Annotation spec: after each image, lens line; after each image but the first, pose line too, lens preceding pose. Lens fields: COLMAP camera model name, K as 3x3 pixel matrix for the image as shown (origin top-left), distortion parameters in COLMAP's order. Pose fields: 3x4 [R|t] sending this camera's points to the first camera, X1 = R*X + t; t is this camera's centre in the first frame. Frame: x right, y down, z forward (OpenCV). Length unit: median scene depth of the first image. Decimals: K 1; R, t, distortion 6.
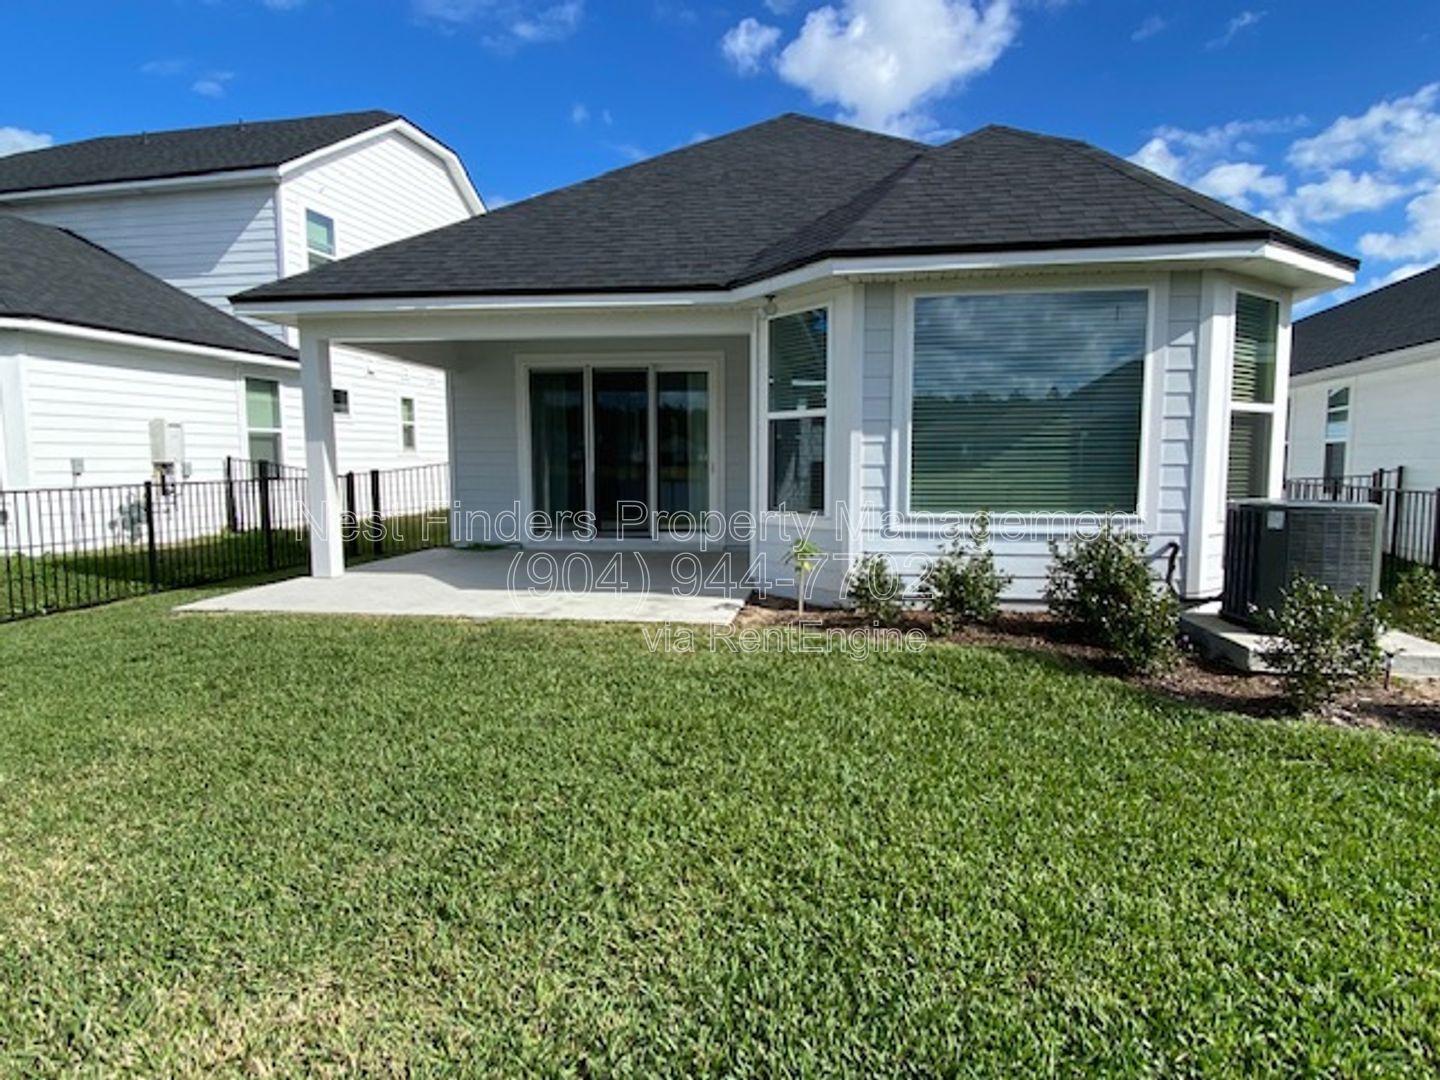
lens RADIAL K [[822.5, 0, 721.1], [0, 822.5, 543.3], [0, 0, 1]] dist [0.008217, -0.007831]
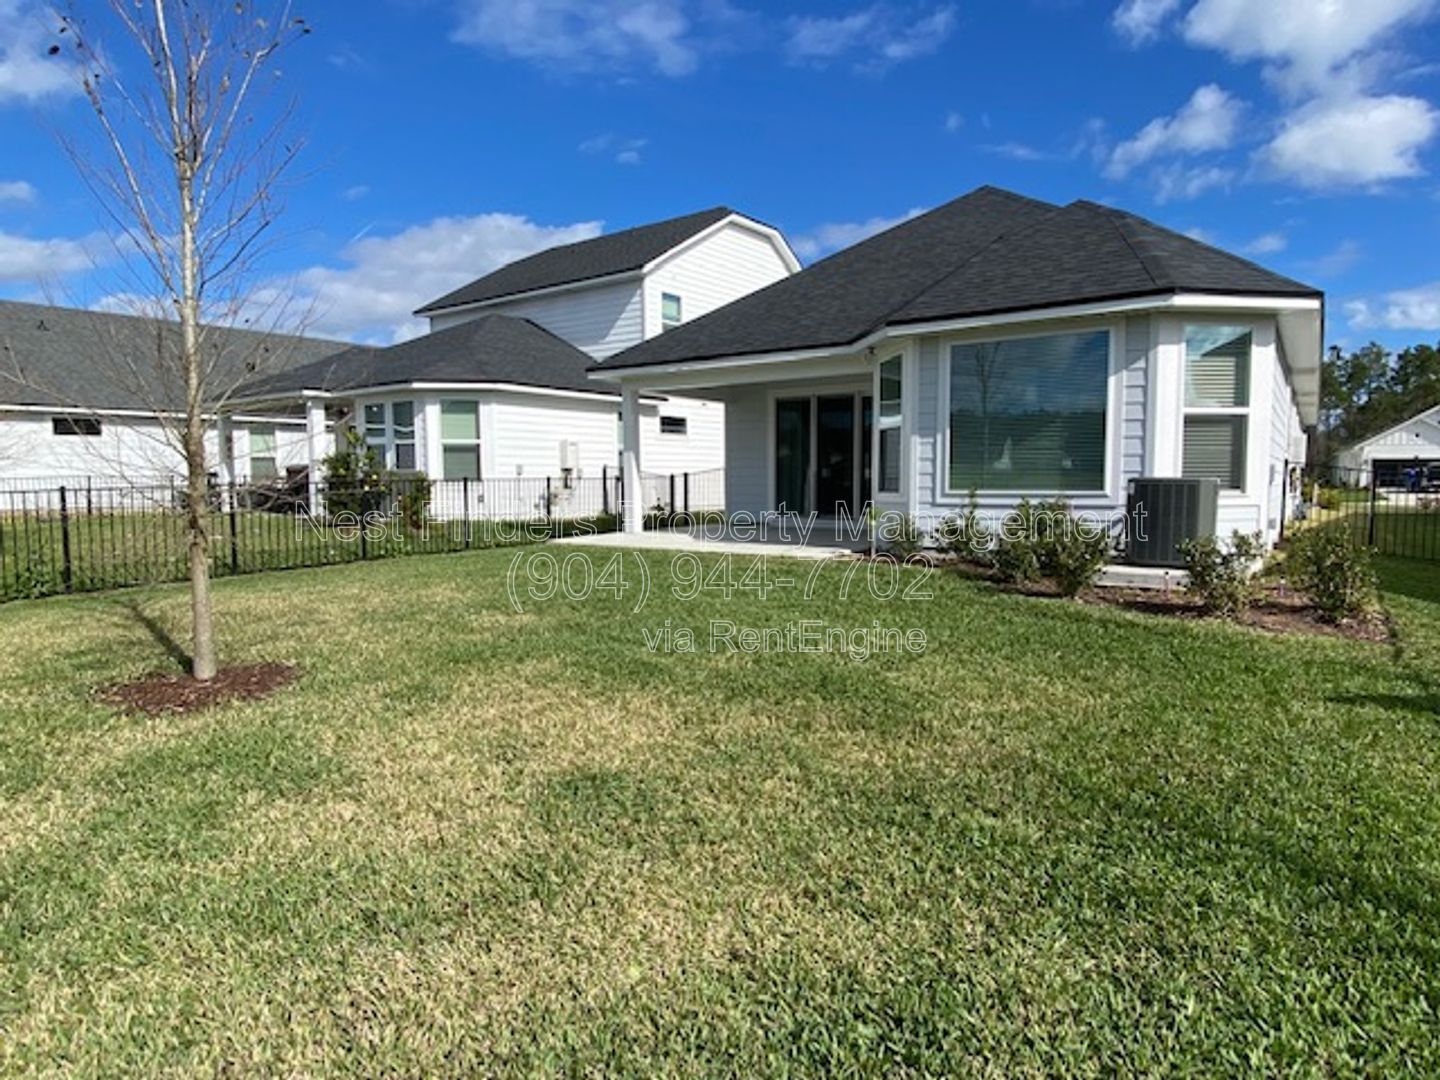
lens RADIAL K [[822.5, 0, 719.6], [0, 822.5, 538.1], [0, 0, 1]] dist [0.008217, -0.007831]
pose [[0.897743, 0.034051, -0.439201, 0.294251], [-0.047089, 0.998713, -0.018820, 0.054511], [0.437995, 0.037577, 0.898192, -0.284717]]
